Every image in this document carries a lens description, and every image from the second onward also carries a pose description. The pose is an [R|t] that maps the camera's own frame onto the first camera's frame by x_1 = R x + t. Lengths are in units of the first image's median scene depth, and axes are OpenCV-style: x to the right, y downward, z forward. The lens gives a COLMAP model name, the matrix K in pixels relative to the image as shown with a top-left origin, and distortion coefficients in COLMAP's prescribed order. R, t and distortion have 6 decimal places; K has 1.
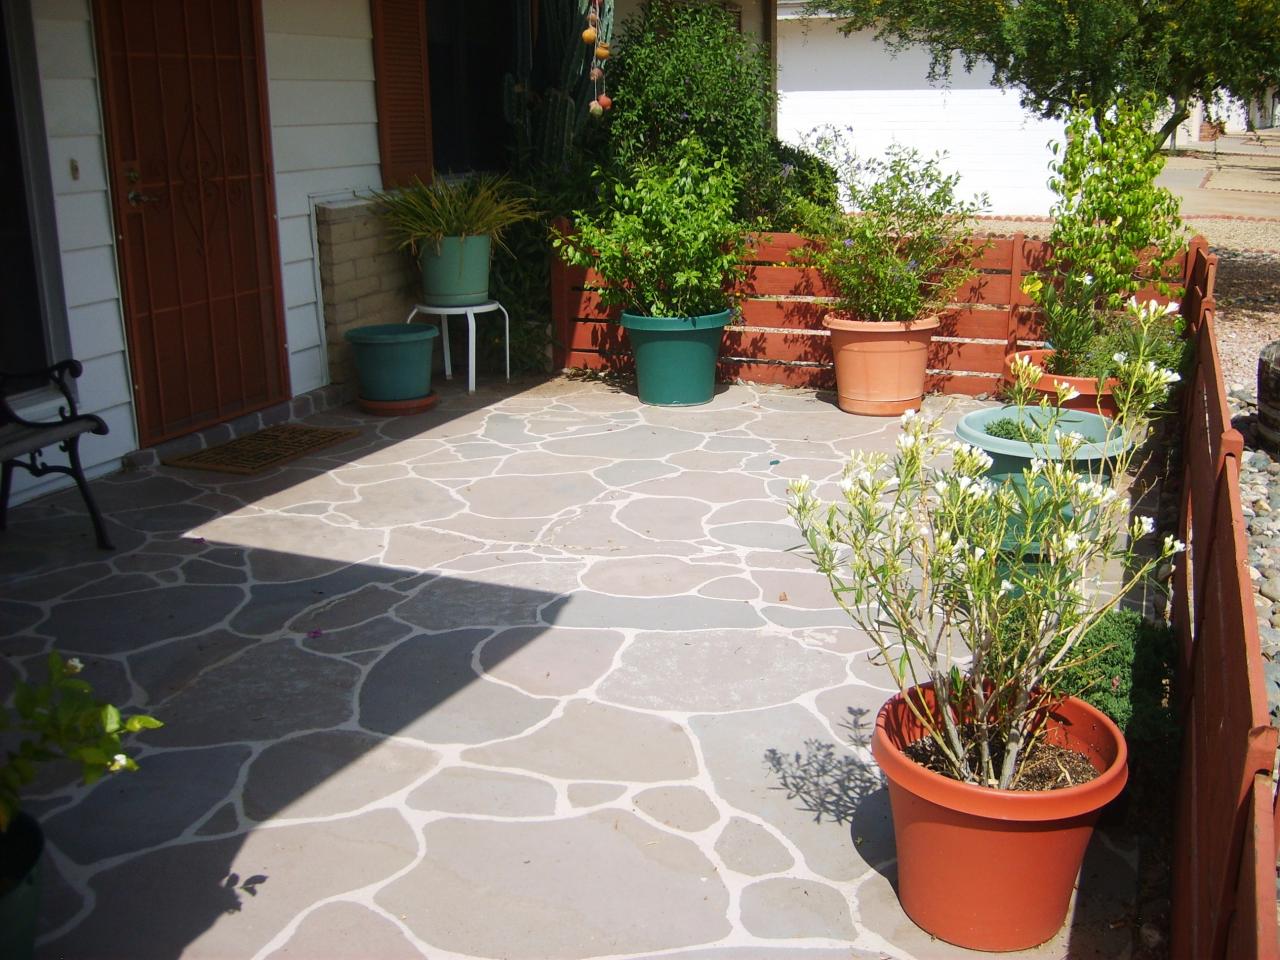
lens RADIAL K [[1346.0, 0, 653.5], [0, 1346.0, 470.9], [0, 0, 1]] dist [-0.112895, 0.000000]
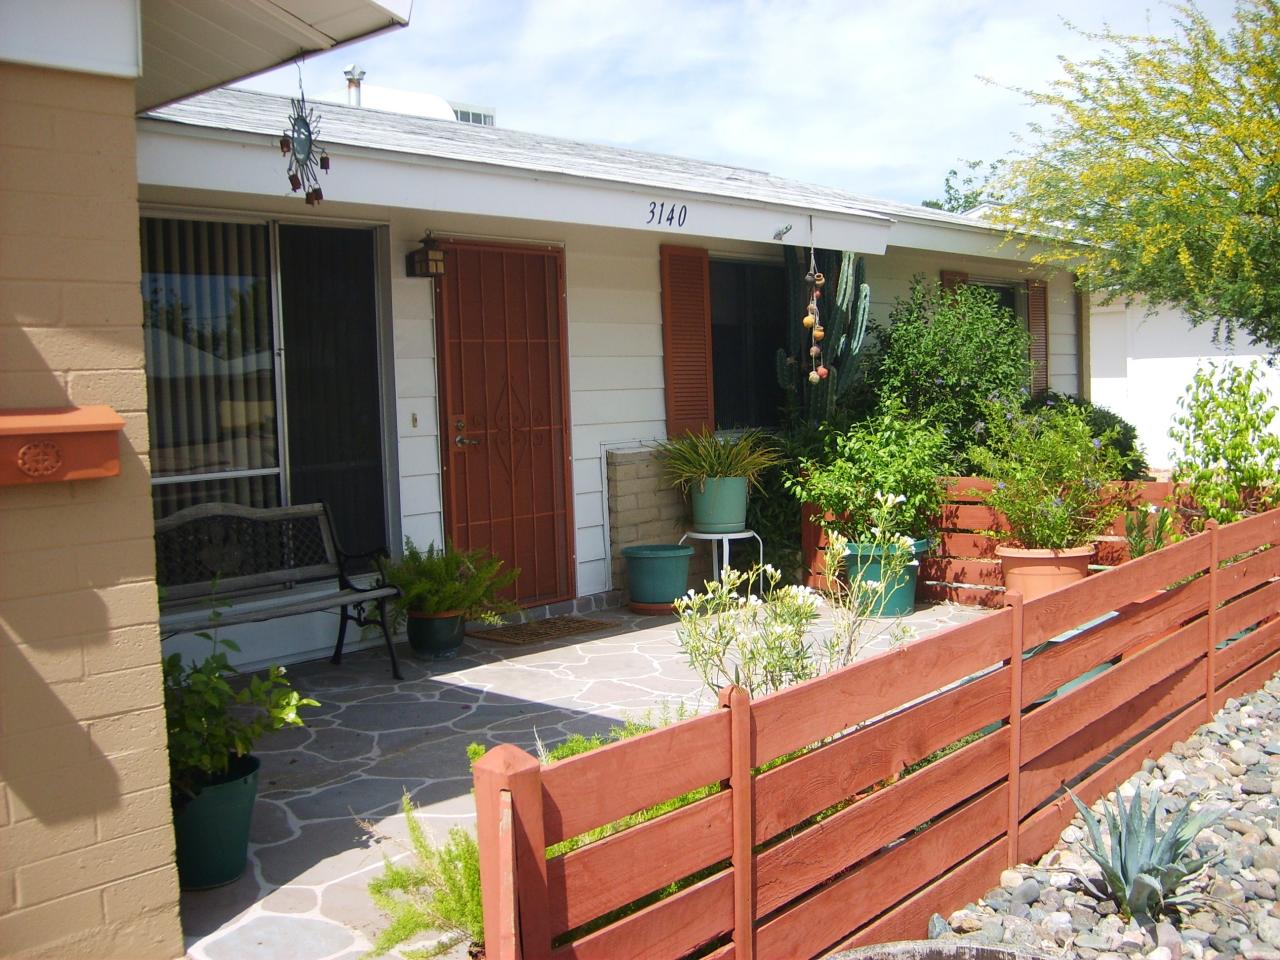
lens RADIAL K [[1346.0, 0, 627.9], [0, 1346.0, 483.1], [0, 0, 1]] dist [-0.112895, 0.000000]
pose [[0.942126, 0.012866, -0.335013, 0.205933], [-0.073479, 0.982892, -0.168893, 0.051905], [0.327109, 0.183735, 0.926953, -0.206932]]
